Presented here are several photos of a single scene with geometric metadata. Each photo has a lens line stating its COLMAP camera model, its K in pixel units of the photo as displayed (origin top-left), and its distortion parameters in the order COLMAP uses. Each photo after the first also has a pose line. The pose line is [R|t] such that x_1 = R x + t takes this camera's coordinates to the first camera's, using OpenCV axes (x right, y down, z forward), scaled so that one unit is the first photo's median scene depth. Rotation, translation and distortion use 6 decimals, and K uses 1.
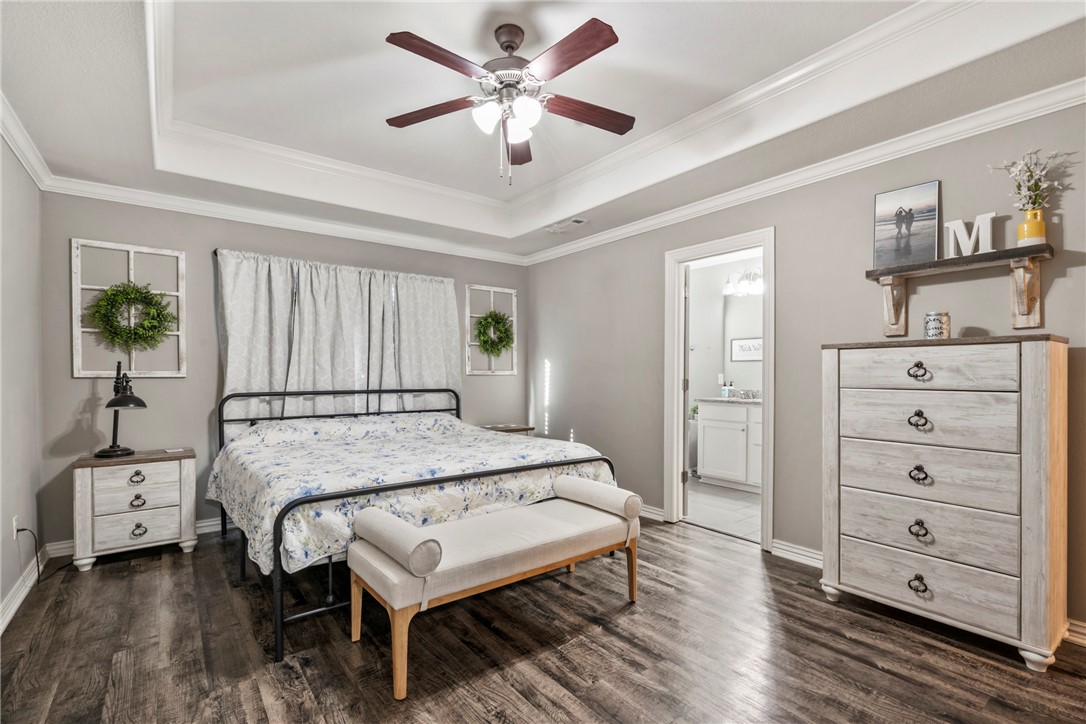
lens RADIAL K [[498.4, 0, 540.6], [0, 498.4, 373.3], [0, 0, 1]] dist [-0.007736, 0.003771]
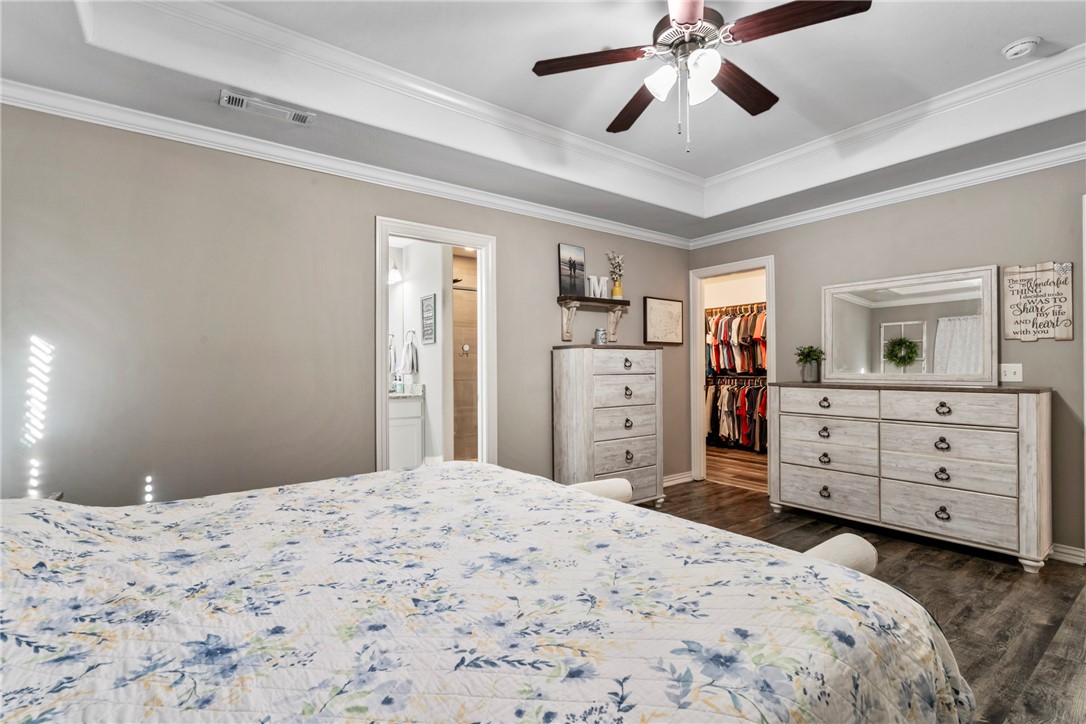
lens RADIAL K [[498.4, 0, 540.5], [0, 498.4, 358.8], [0, 0, 1]] dist [-0.007736, 0.003771]
pose [[0.013547, 0.017686, 0.999752, -0.816733], [0.007506, 0.999814, -0.017789, 0.006544], [-0.999880, 0.007745, 0.013412, 1.081422]]
